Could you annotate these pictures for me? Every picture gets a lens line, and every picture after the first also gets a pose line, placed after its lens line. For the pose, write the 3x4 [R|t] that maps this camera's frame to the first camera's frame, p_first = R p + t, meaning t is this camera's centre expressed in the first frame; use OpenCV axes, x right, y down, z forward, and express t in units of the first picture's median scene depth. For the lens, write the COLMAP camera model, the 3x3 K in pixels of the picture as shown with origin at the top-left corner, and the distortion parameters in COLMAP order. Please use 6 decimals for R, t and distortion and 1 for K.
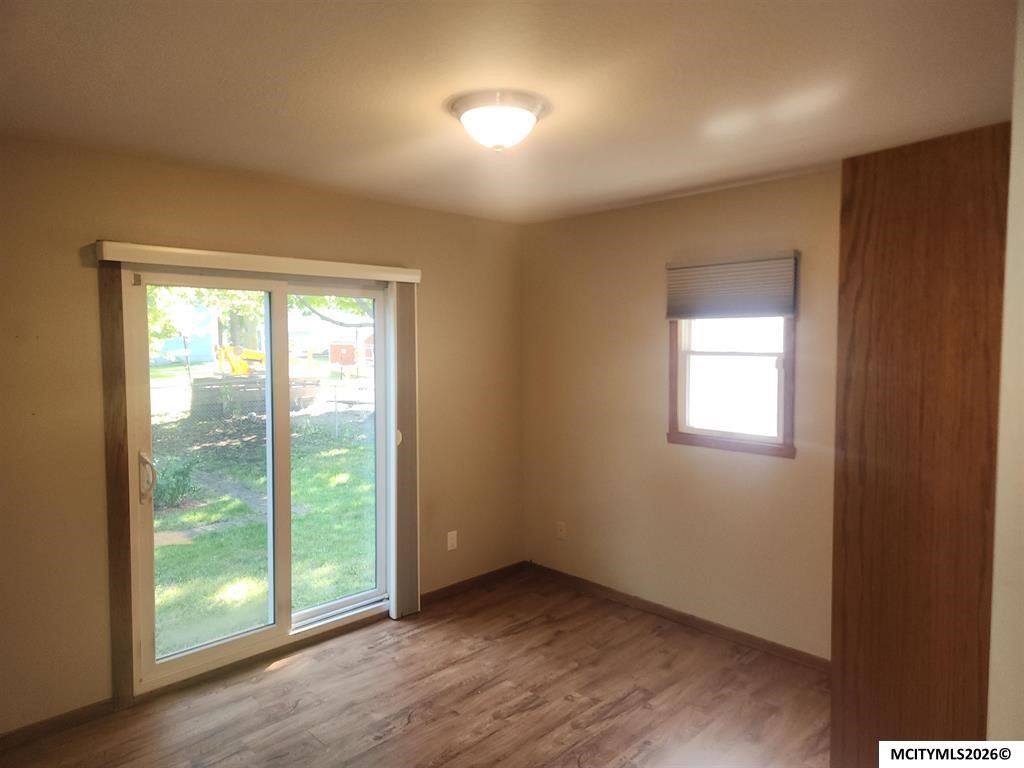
lens RADIAL K [[688.7, 0, 512.5], [0, 688.7, 380.1], [0, 0, 1]] dist [0.059511, -0.048436]
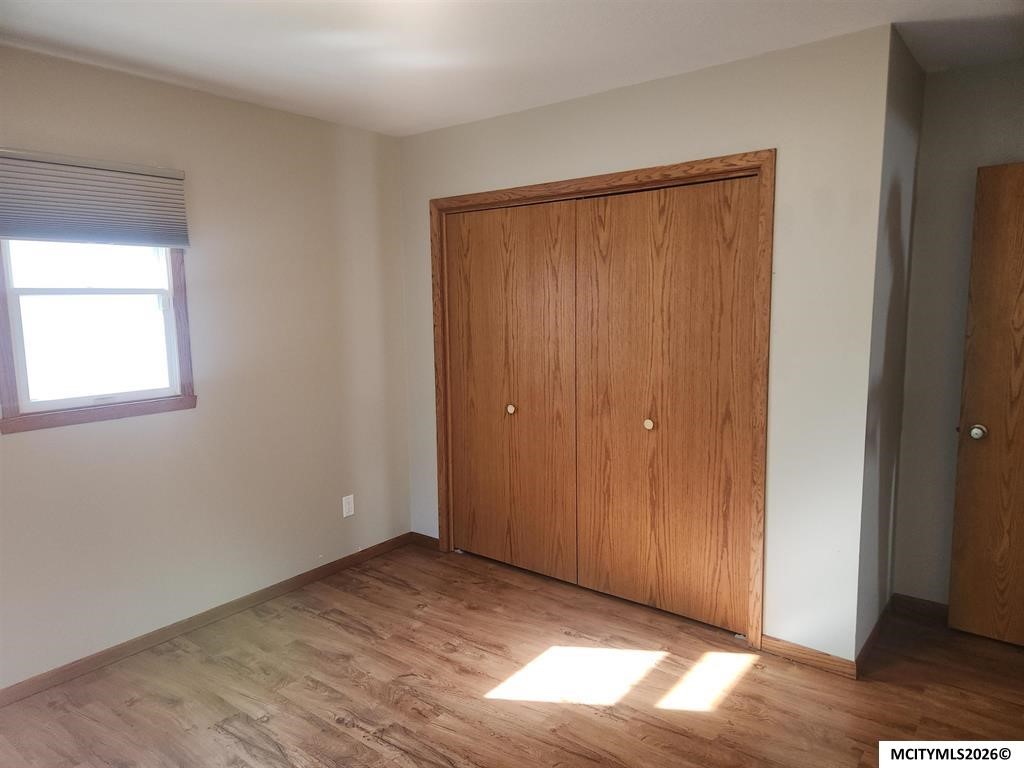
lens RADIAL K [[688.7, 0, 512.1], [0, 688.7, 384.7], [0, 0, 1]] dist [0.059511, -0.048436]
pose [[-0.125337, -0.122069, 0.984576, -0.536234], [0.080086, 0.987918, 0.132679, -0.003475], [-0.988877, 0.095481, -0.114046, 0.688194]]
